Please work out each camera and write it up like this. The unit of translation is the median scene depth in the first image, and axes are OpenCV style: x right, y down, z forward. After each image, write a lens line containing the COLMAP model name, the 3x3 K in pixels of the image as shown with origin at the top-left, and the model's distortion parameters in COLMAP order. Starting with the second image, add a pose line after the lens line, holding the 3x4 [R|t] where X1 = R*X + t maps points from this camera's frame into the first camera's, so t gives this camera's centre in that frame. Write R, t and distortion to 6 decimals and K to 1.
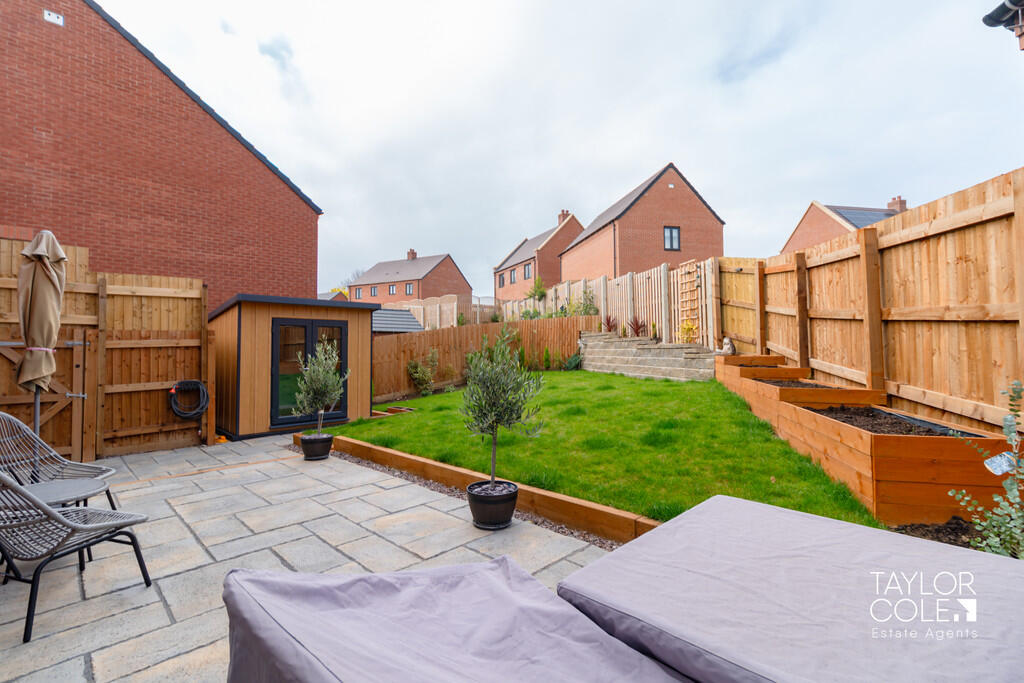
lens RADIAL K [[432.4, 0, 512.0], [0, 432.4, 339.7], [0, 0, 1]] dist [0.001544, -0.000012]
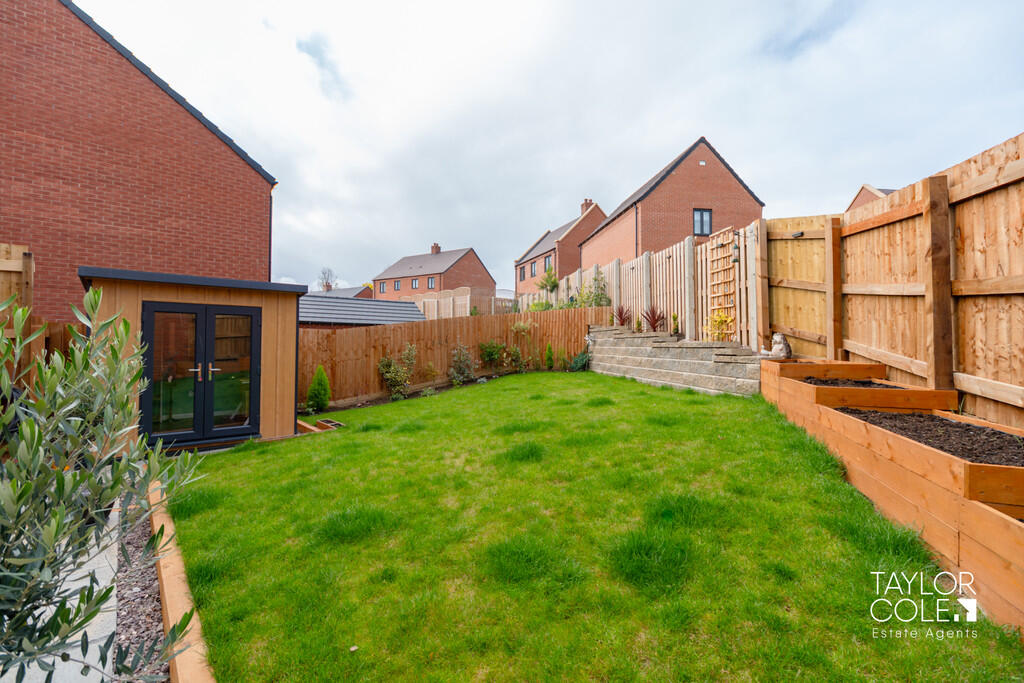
lens RADIAL K [[432.4, 0, 508.6], [0, 432.4, 336.3], [0, 0, 1]] dist [0.001544, -0.000012]
pose [[0.997662, 0.009307, -0.067708, 0.087206], [-0.009059, 0.999951, 0.003971, 0.000322], [0.067742, -0.003348, 0.997697, 0.215238]]
